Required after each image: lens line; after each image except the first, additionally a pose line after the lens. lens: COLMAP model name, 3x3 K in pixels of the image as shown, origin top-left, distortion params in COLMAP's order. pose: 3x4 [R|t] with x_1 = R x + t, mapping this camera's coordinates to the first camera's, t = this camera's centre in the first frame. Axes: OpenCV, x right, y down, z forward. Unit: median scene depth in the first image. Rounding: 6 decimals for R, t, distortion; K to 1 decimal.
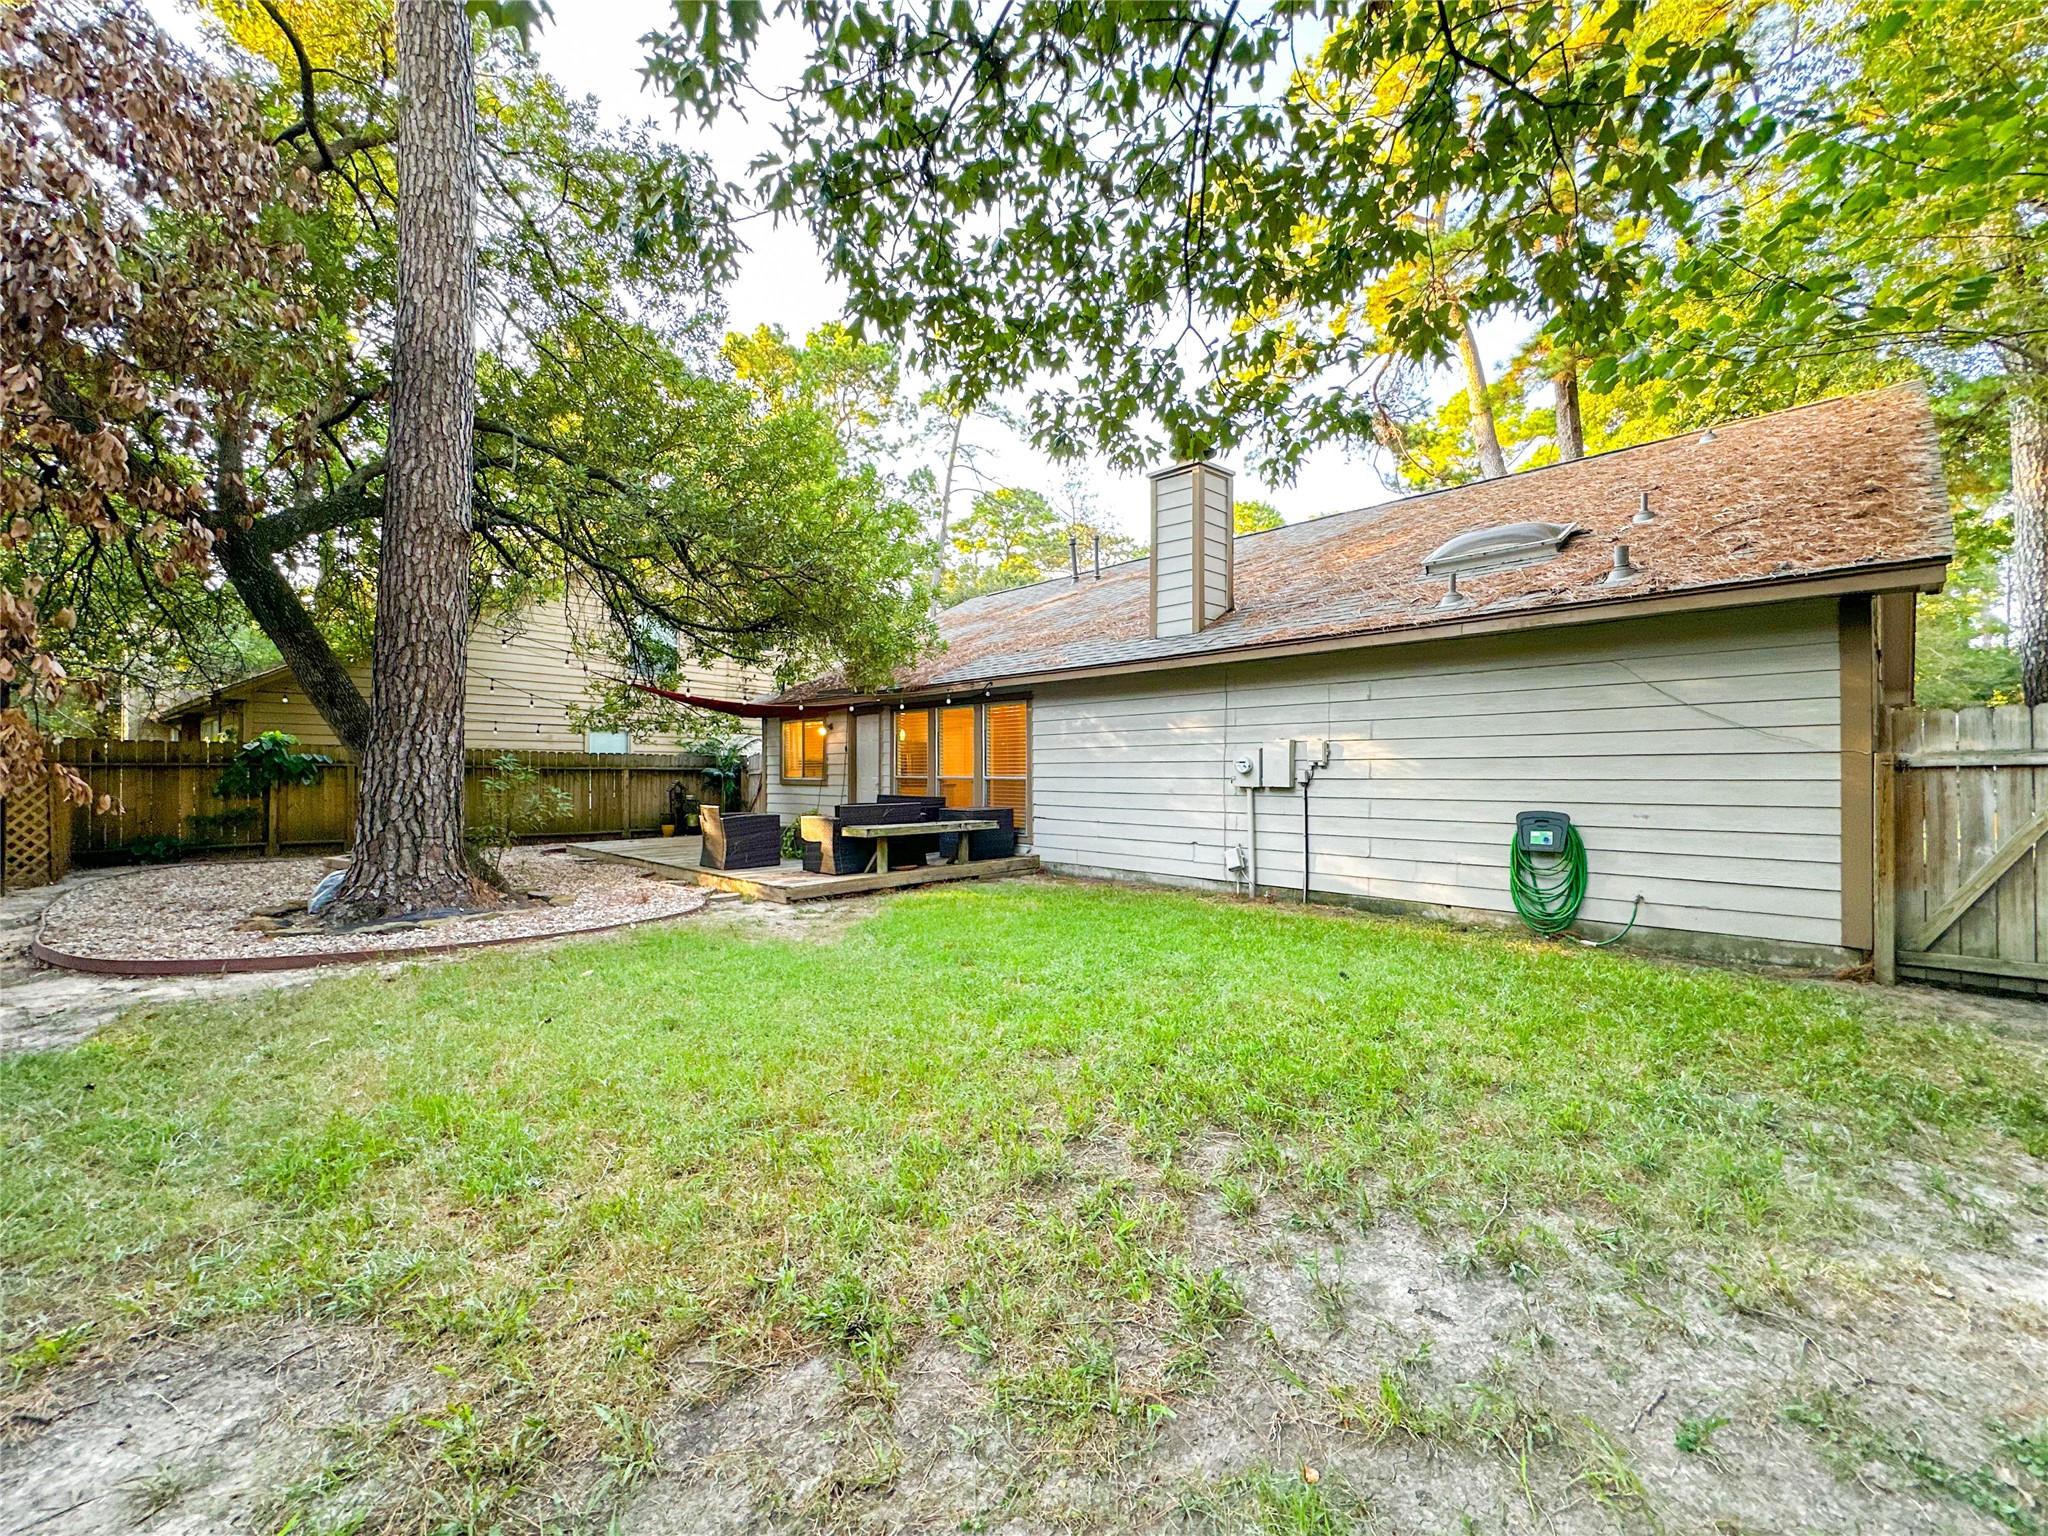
lens RADIAL K [[899.5, 0, 1024.4], [0, 899.5, 792.9], [0, 0, 1]] dist [-0.000961, -0.000233]
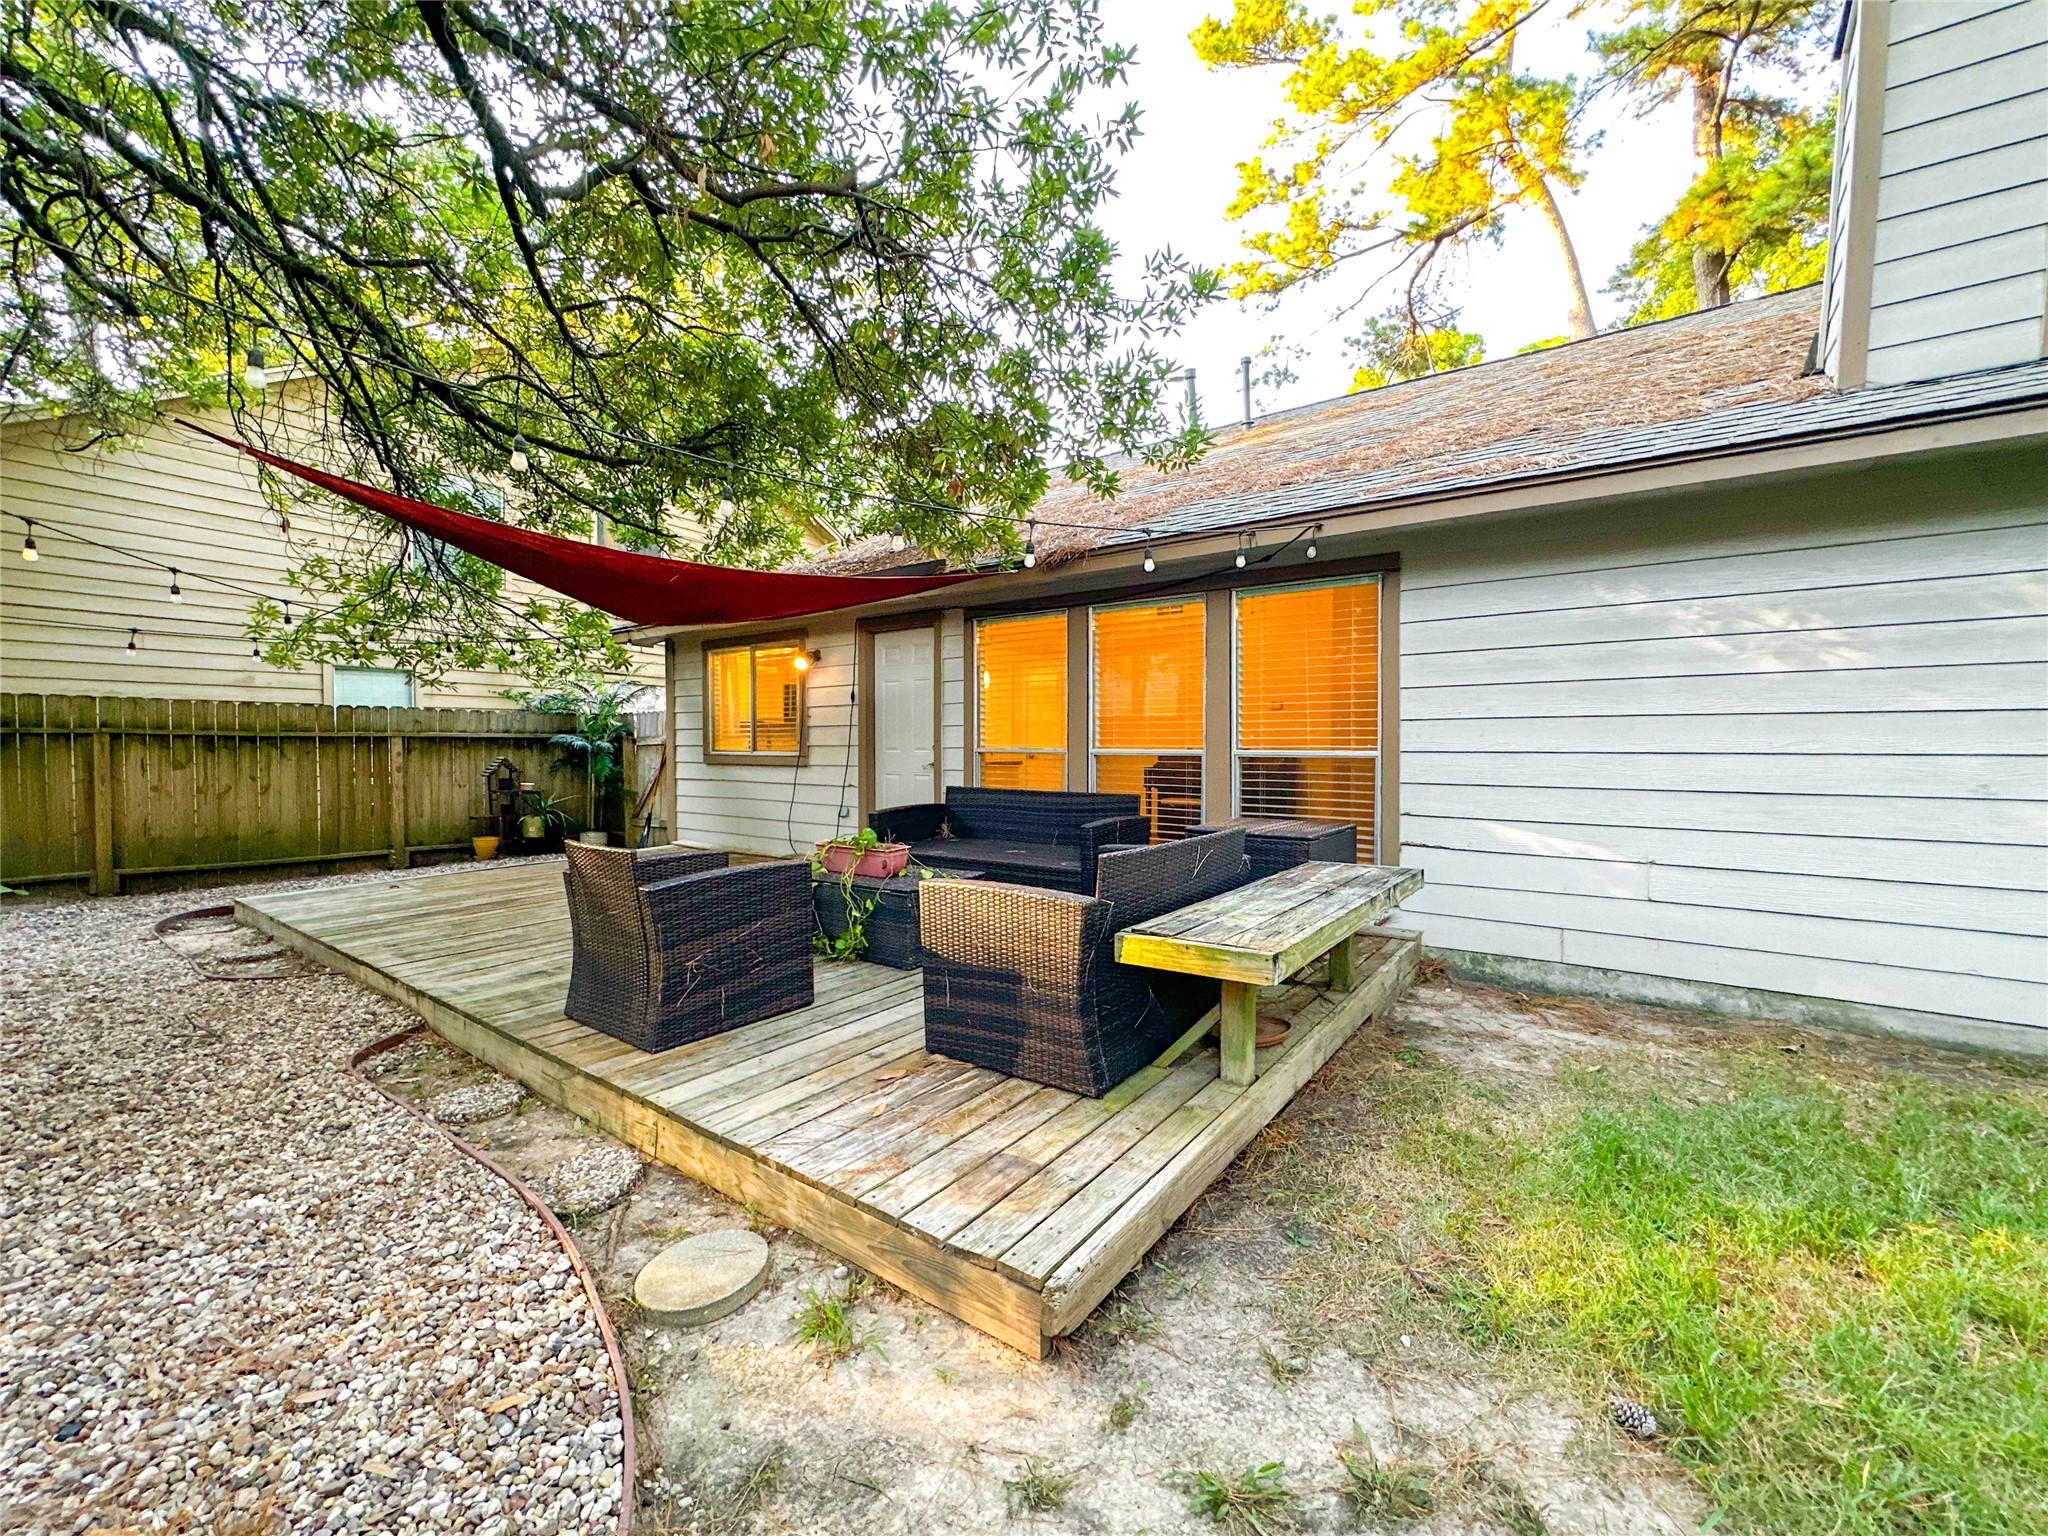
lens RADIAL K [[849.6, 0, 1049.2], [0, 849.6, 767.1], [0, 0, 1]] dist [-0.000597, -0.000103]
pose [[0.981254, -0.008541, 0.192530, -0.167506], [0.006953, 0.999936, 0.008921, -0.010514], [-0.192594, -0.007415, 0.981251, 0.452238]]
